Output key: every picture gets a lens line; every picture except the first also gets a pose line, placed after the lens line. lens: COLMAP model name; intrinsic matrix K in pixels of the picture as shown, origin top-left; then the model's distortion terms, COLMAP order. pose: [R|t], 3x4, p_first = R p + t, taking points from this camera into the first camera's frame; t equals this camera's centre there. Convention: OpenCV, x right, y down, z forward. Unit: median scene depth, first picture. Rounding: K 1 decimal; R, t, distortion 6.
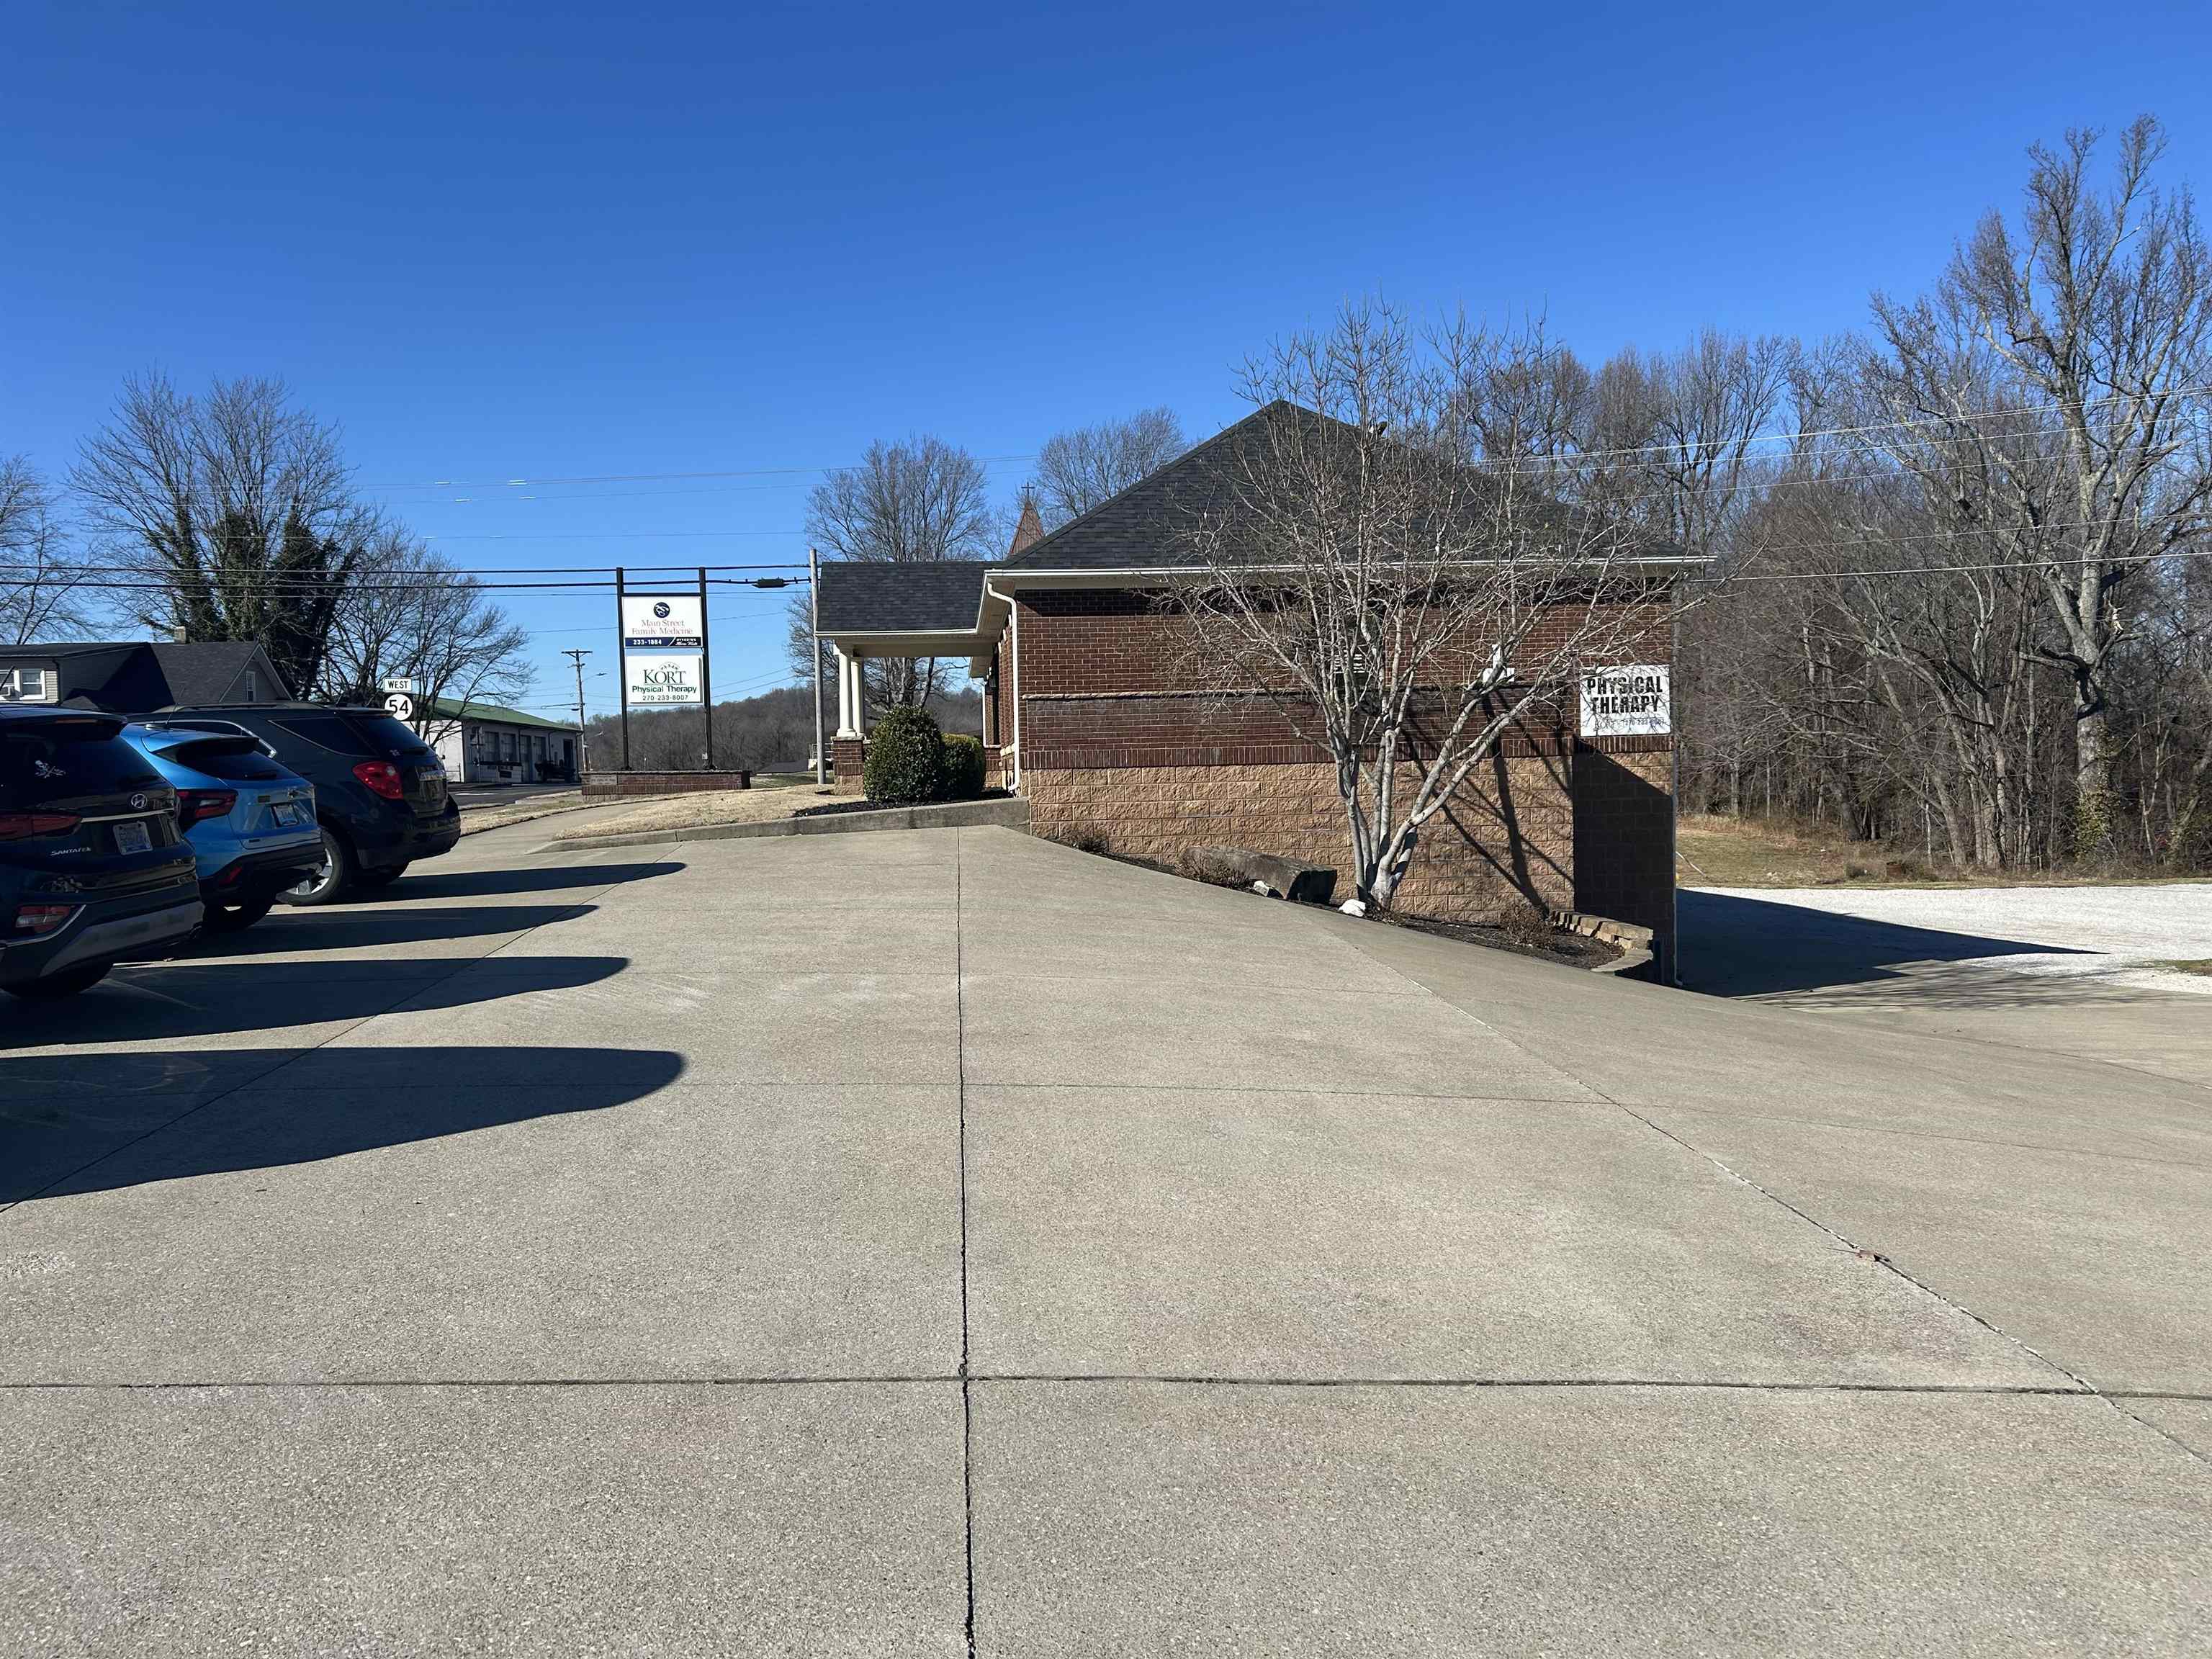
lens RADIAL K [[1695.4, 0, 1117.0], [0, 1695.4, 839.7], [0, 0, 1]] dist [0.029849, -0.027762]
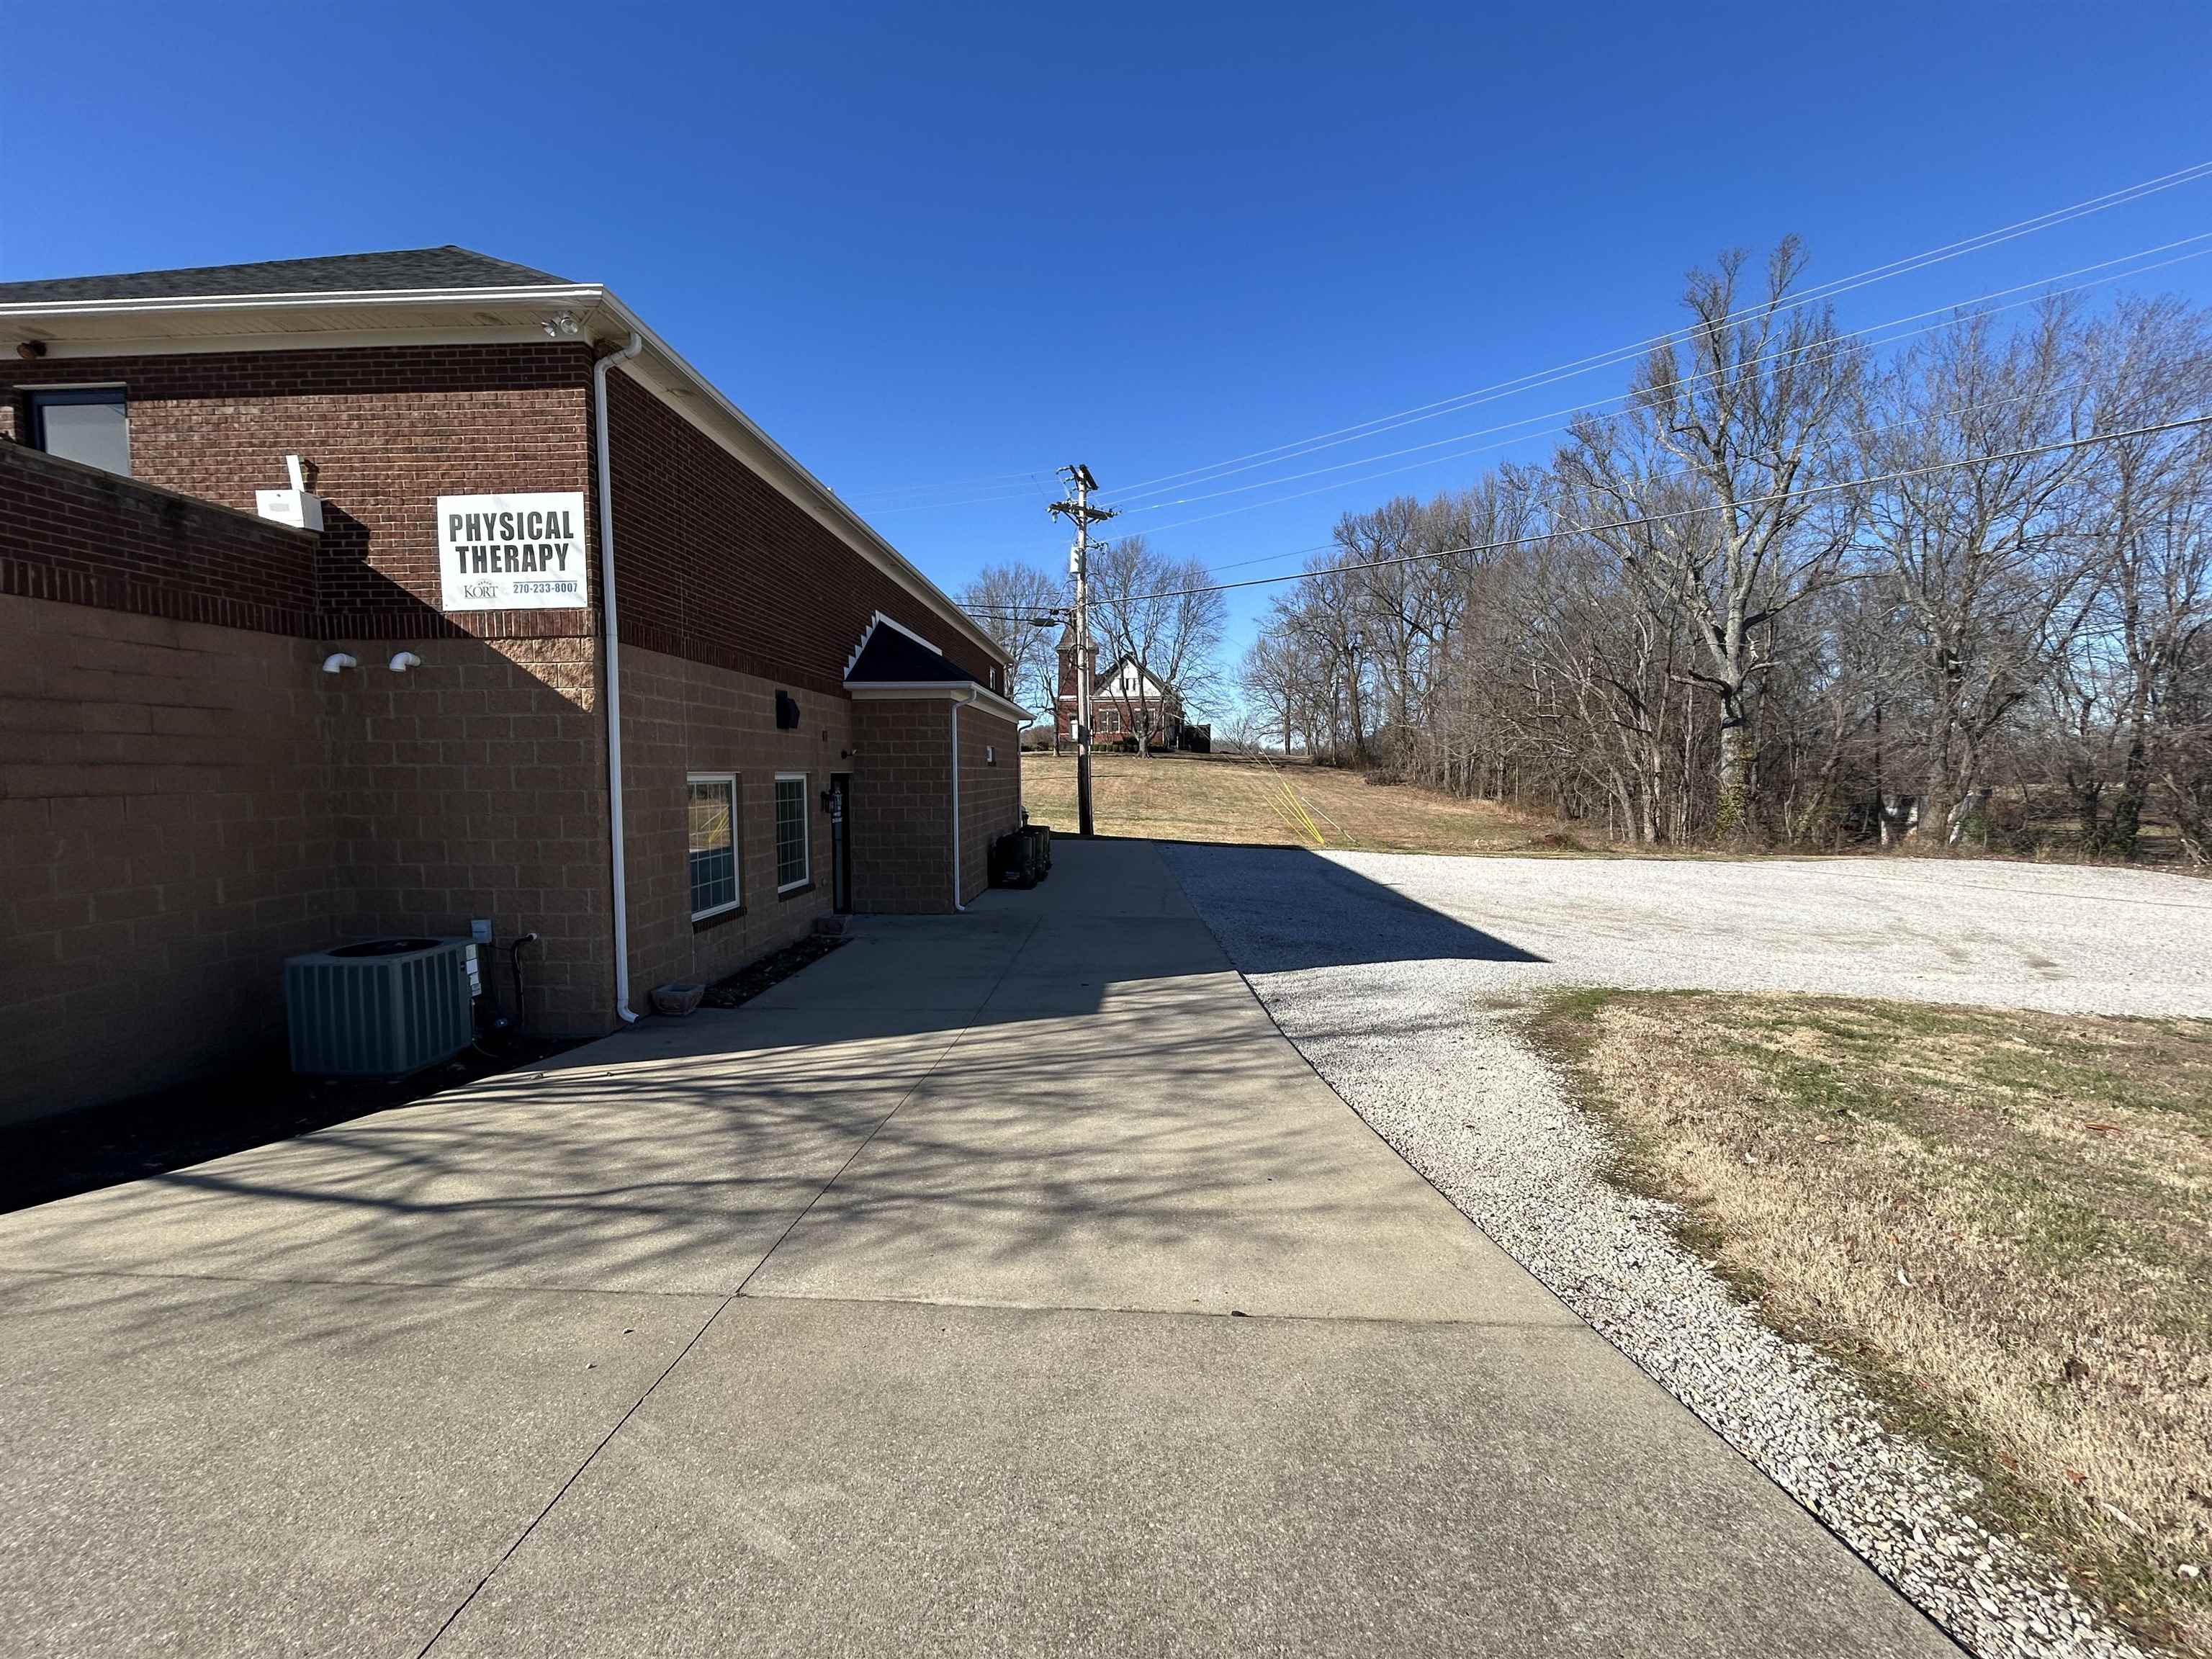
lens RADIAL K [[895.6, 0, 1102.9], [0, 895.6, 823.8], [0, 0, 1]] dist [-0.001745, 0.000210]
pose [[0.988650, 0.029749, -0.147262, 0.209623], [-0.027234, 0.999447, 0.019067, 0.001185], [0.147747, -0.014840, 0.988914, 0.269401]]
